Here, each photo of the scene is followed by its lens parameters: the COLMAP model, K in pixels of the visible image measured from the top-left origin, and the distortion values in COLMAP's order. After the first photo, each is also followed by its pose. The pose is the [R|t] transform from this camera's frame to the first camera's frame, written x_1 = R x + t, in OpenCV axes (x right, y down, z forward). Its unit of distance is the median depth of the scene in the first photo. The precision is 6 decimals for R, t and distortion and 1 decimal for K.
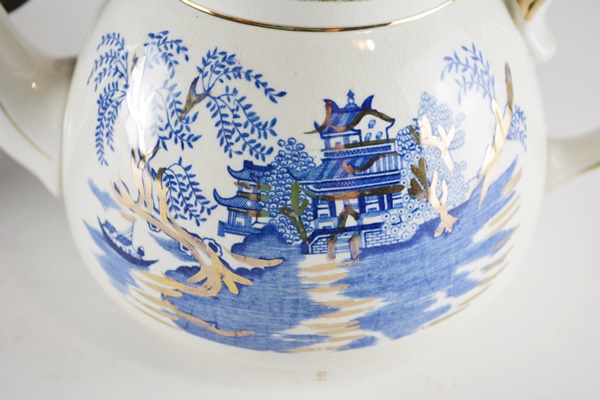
lens RADIAL K [[1112.6, 0, 298.0], [0, 1112.6, 204.9], [0, 0, 1]] dist [0.015325, 0.000000]
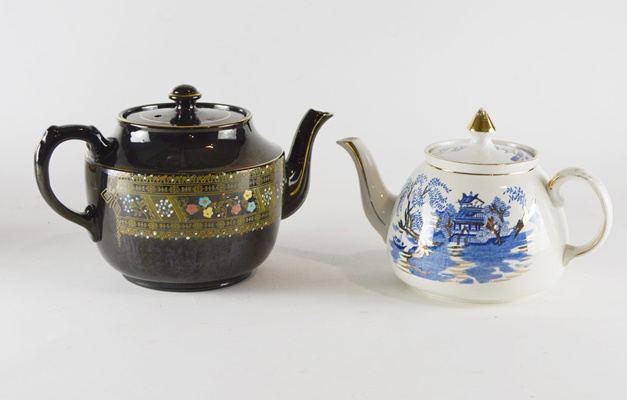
lens RADIAL K [[1313.2, 0, 313.9], [0, 1313.2, 205.2], [0, 0, 1]] dist [-0.049331, 0.000000]
pose [[0.912613, 0.087238, -0.399408, 1.083900], [-0.232817, 0.913974, -0.332338, 1.223141], [0.336056, 0.396285, 0.854415, -2.226139]]
